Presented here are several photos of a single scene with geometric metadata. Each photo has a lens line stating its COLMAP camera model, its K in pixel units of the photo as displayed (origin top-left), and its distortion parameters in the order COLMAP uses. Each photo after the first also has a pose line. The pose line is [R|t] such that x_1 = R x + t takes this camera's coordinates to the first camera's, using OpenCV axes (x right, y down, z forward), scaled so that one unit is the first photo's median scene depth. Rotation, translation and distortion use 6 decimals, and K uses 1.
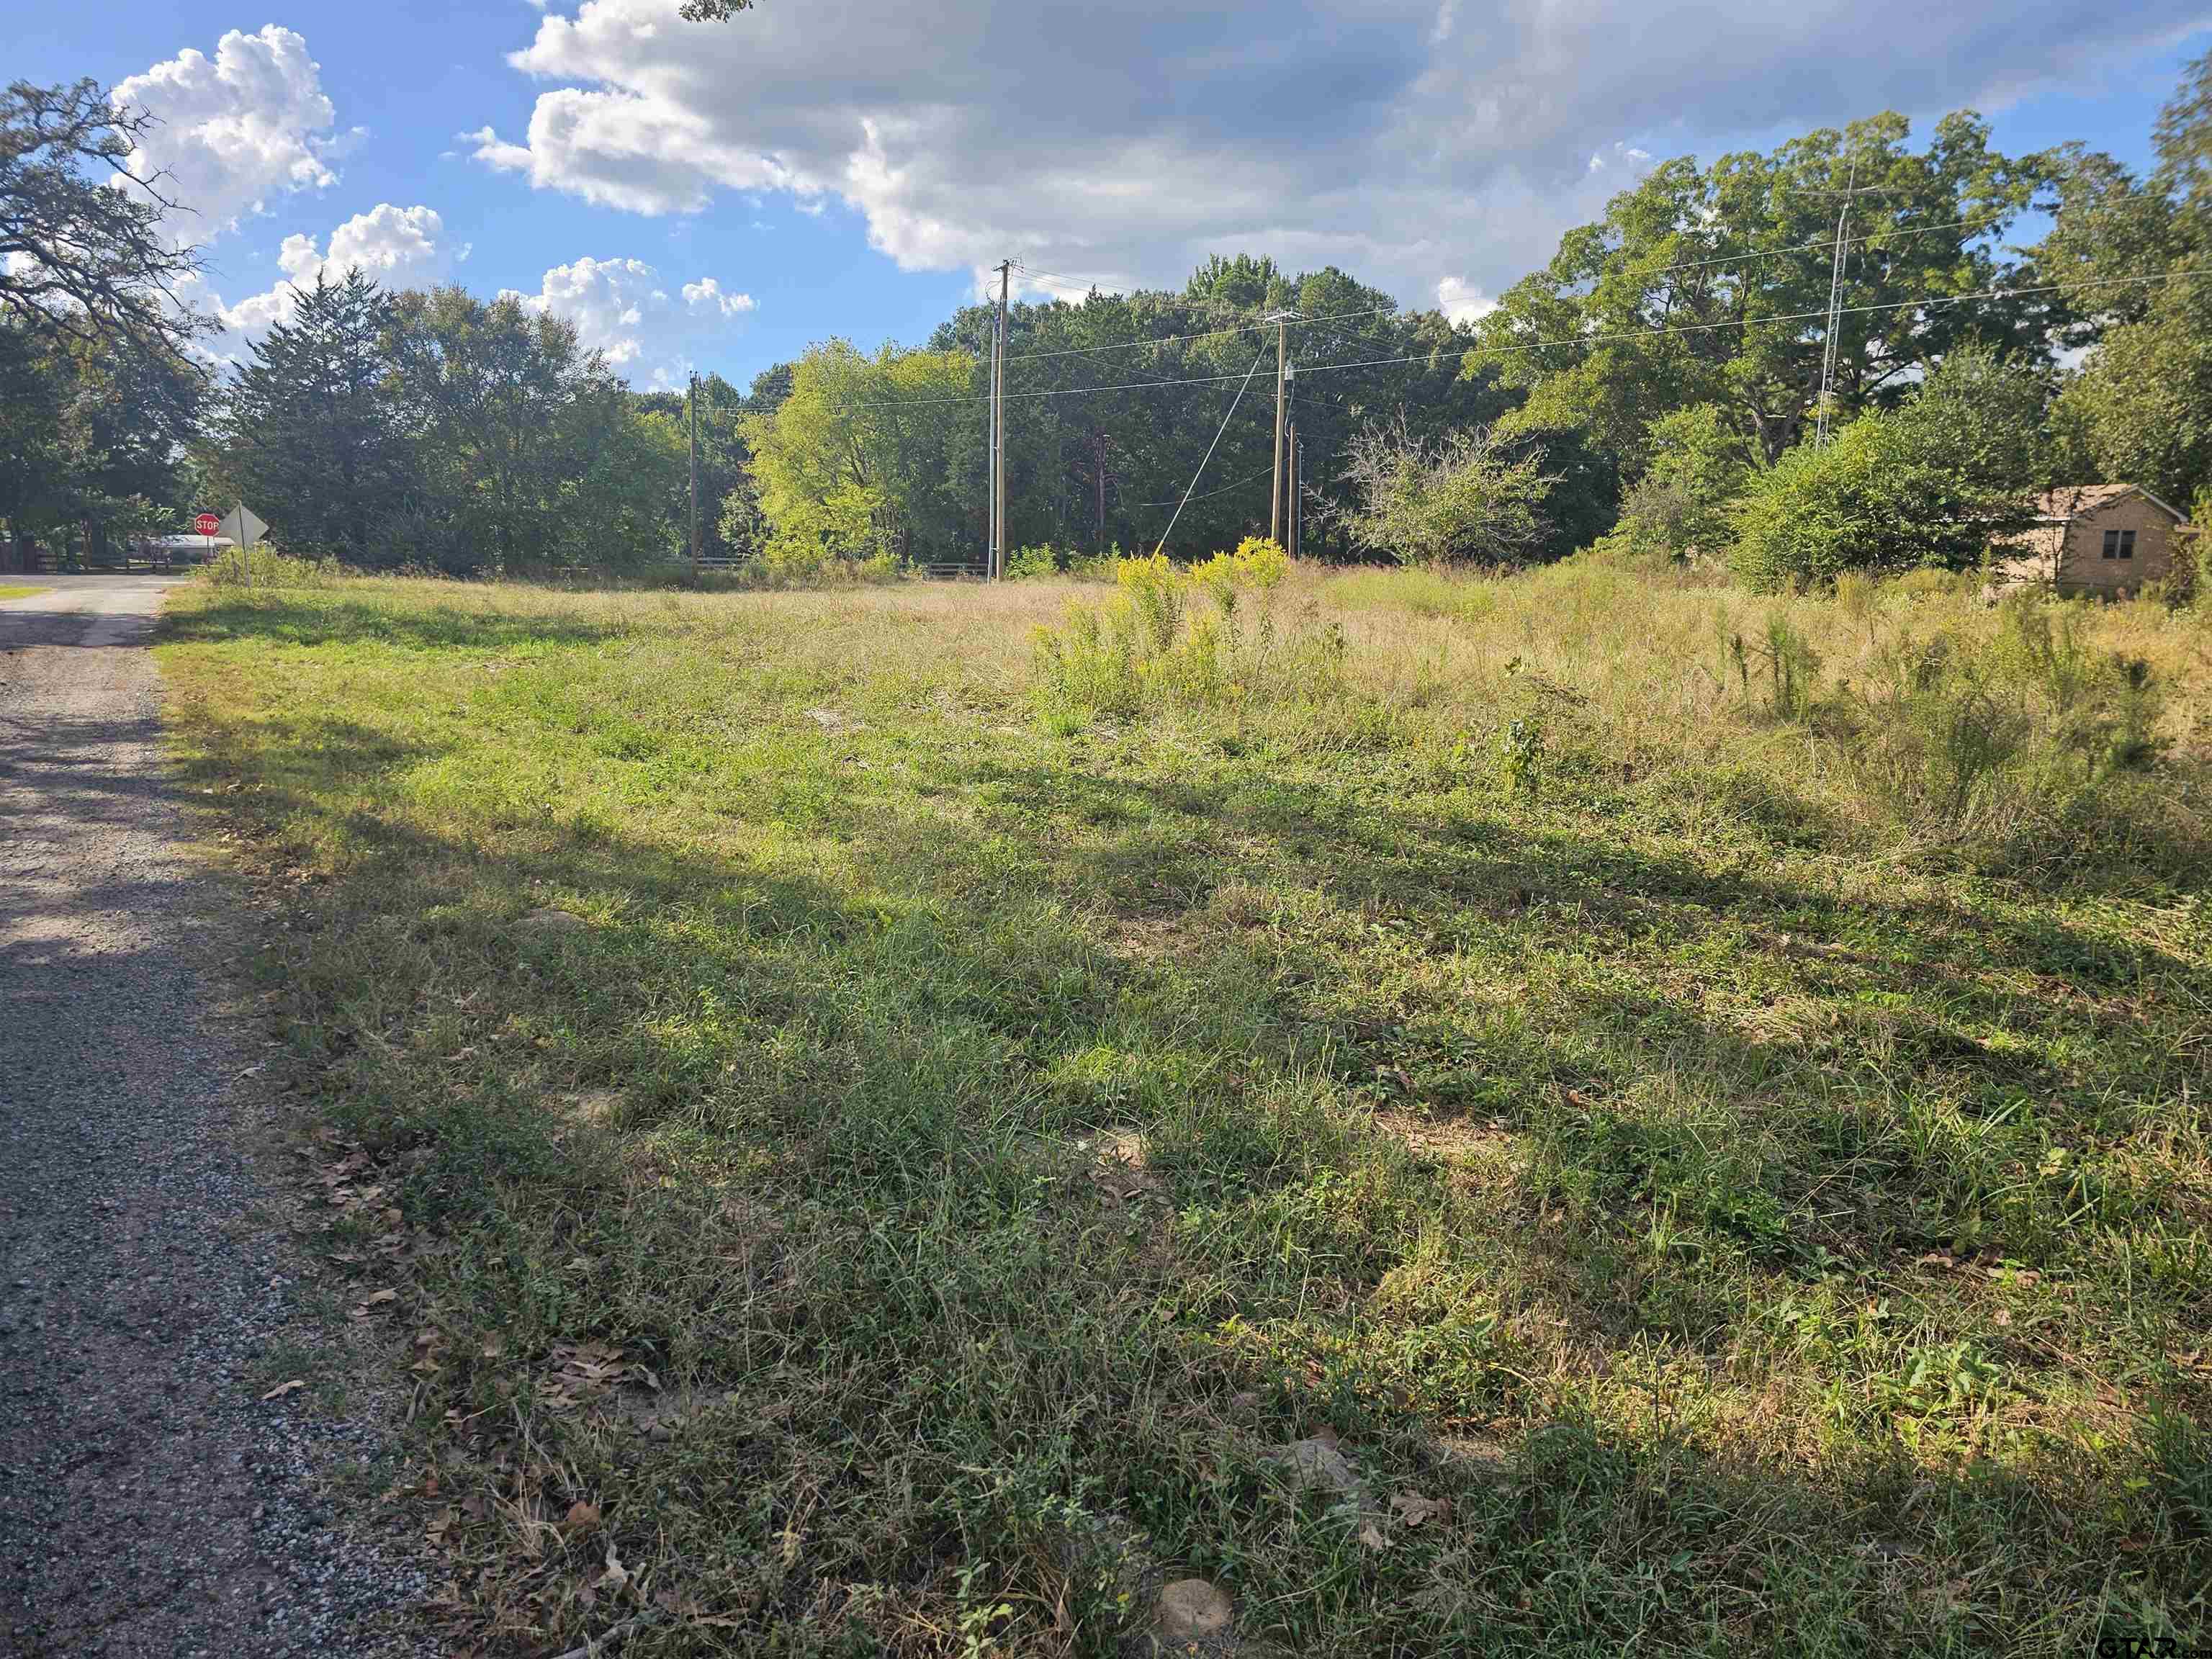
lens RADIAL K [[1534.0, 0, 1124.7], [0, 1534.0, 831.4], [0, 0, 1]] dist [0.050996, -0.066494]
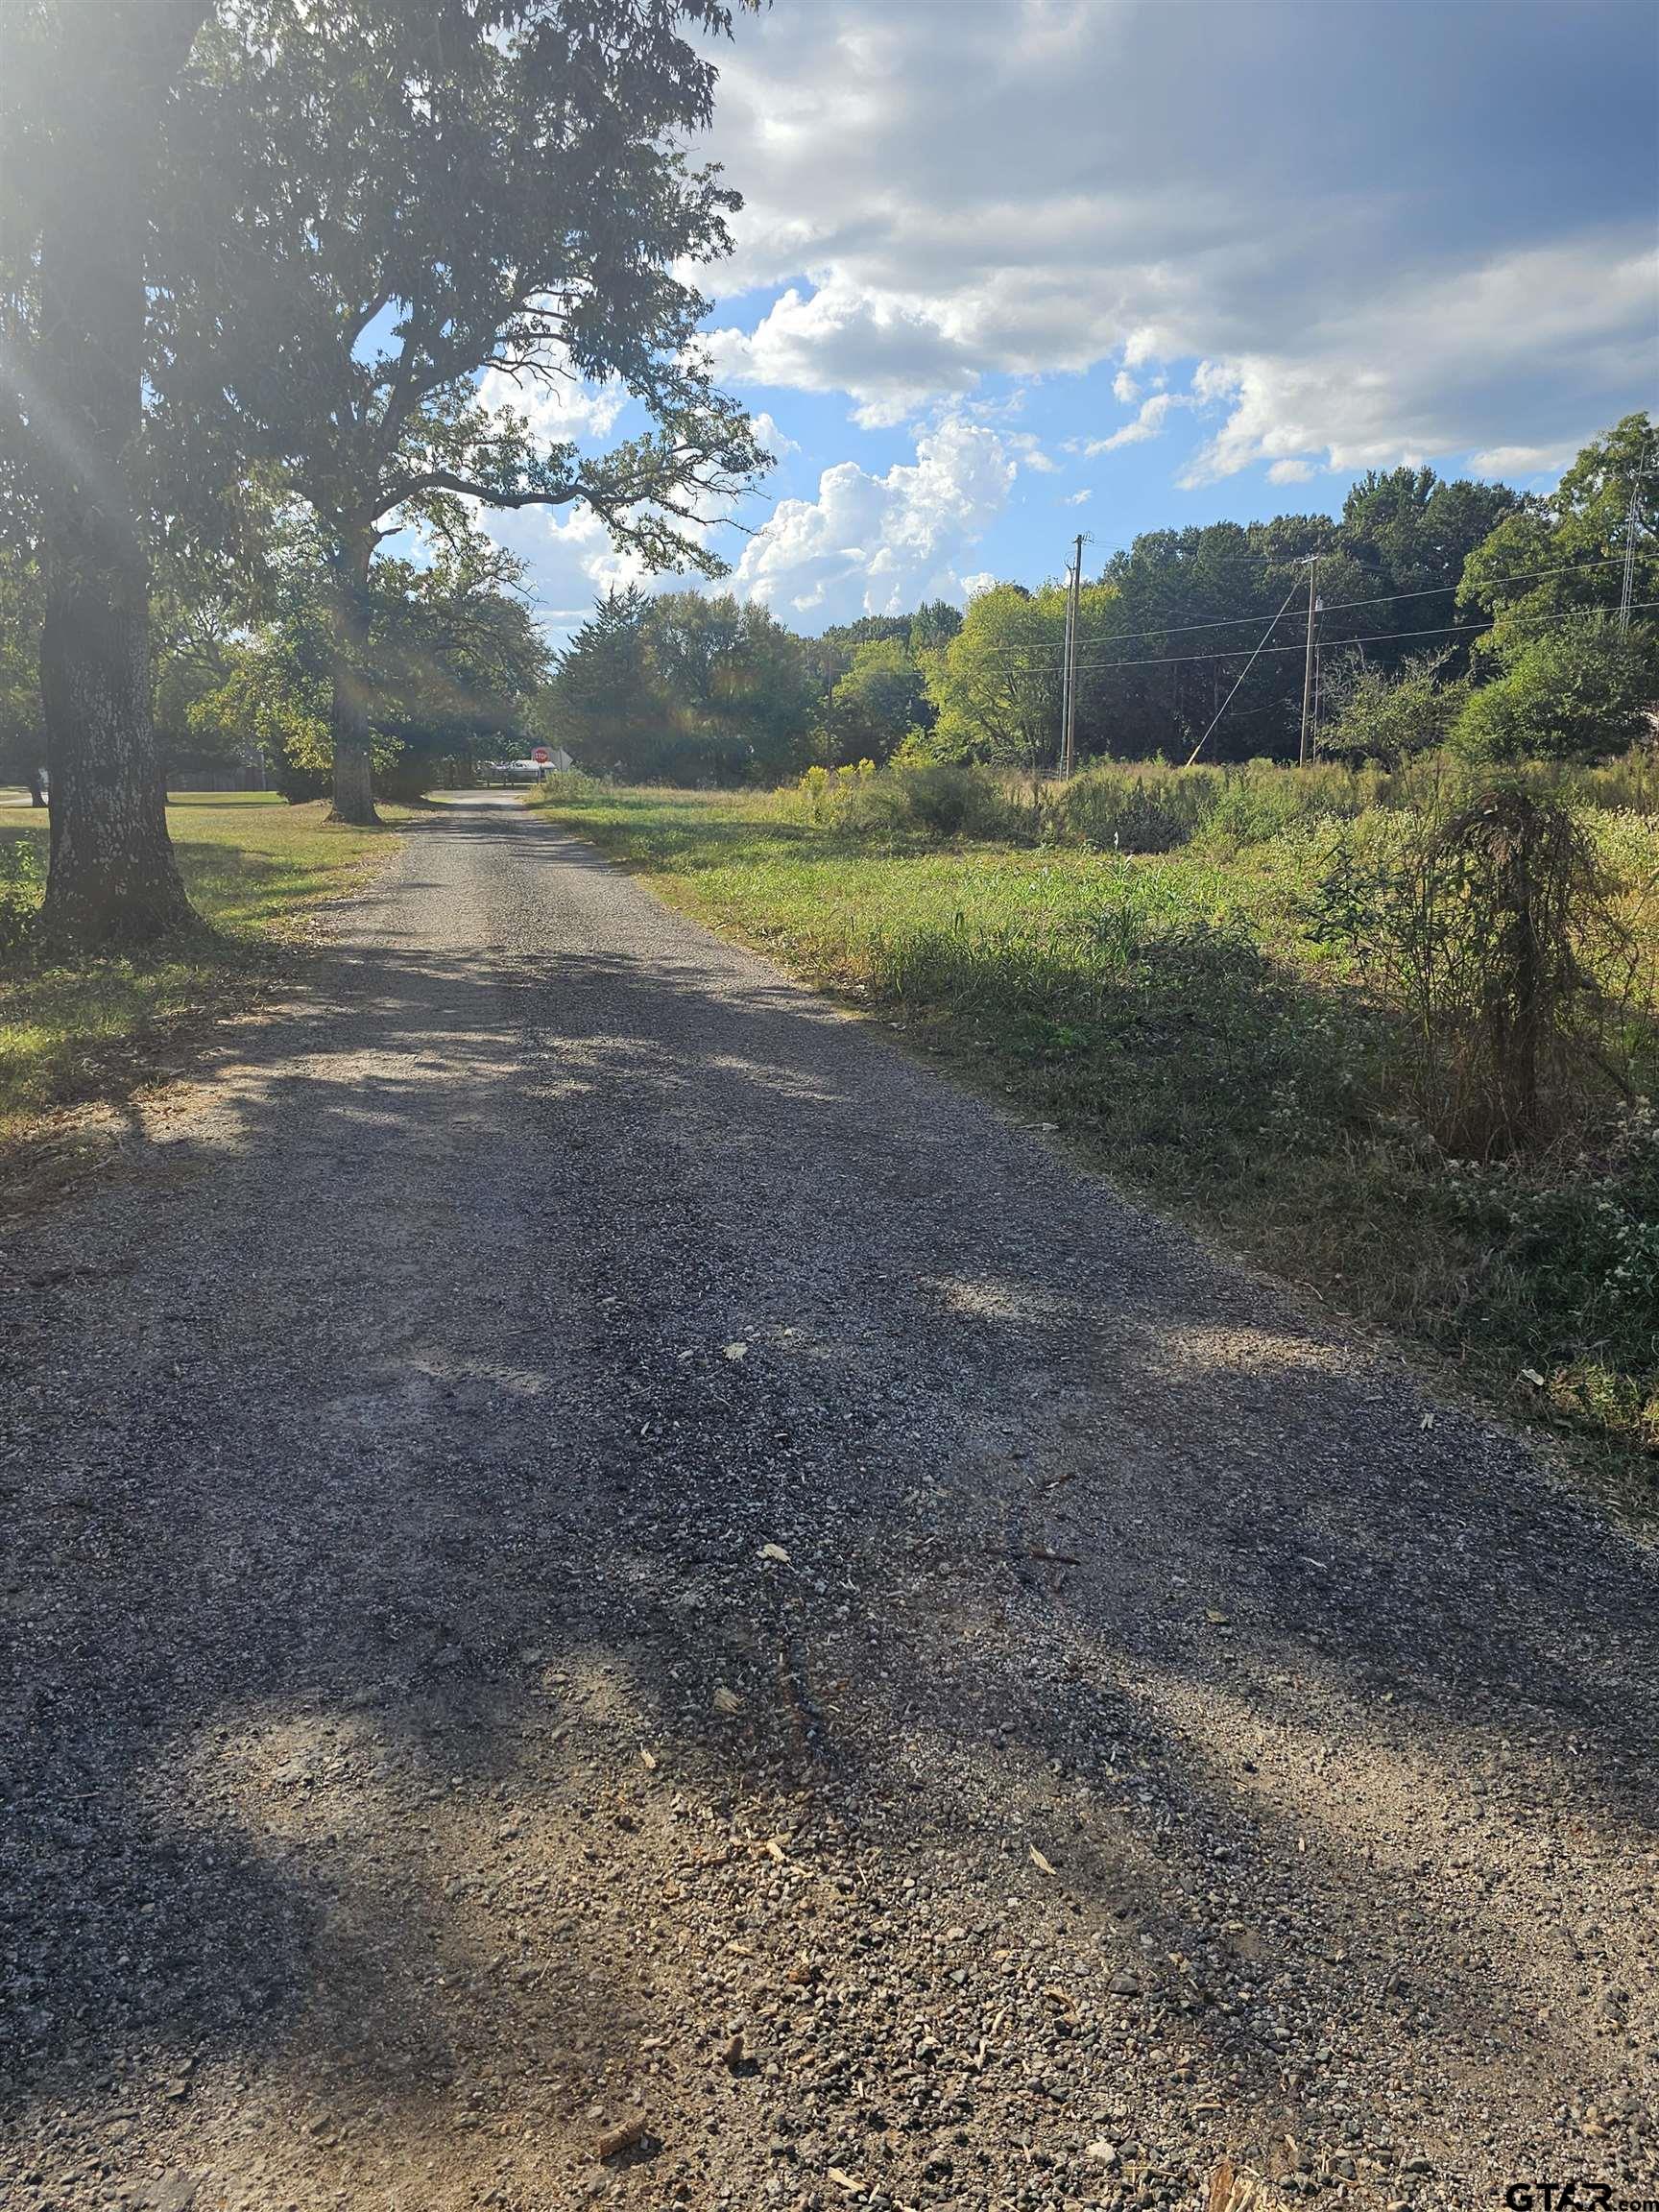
lens RADIAL K [[1534.0, 0, 867.1], [0, 1534.0, 1104.1], [0, 0, 1]] dist [0.050996, -0.066494]
pose [[0.950585, 0.045072, -0.307175, 0.208647], [-0.032203, 0.998383, 0.046839, 0.068121], [0.308790, -0.034633, 0.950500, -0.382317]]
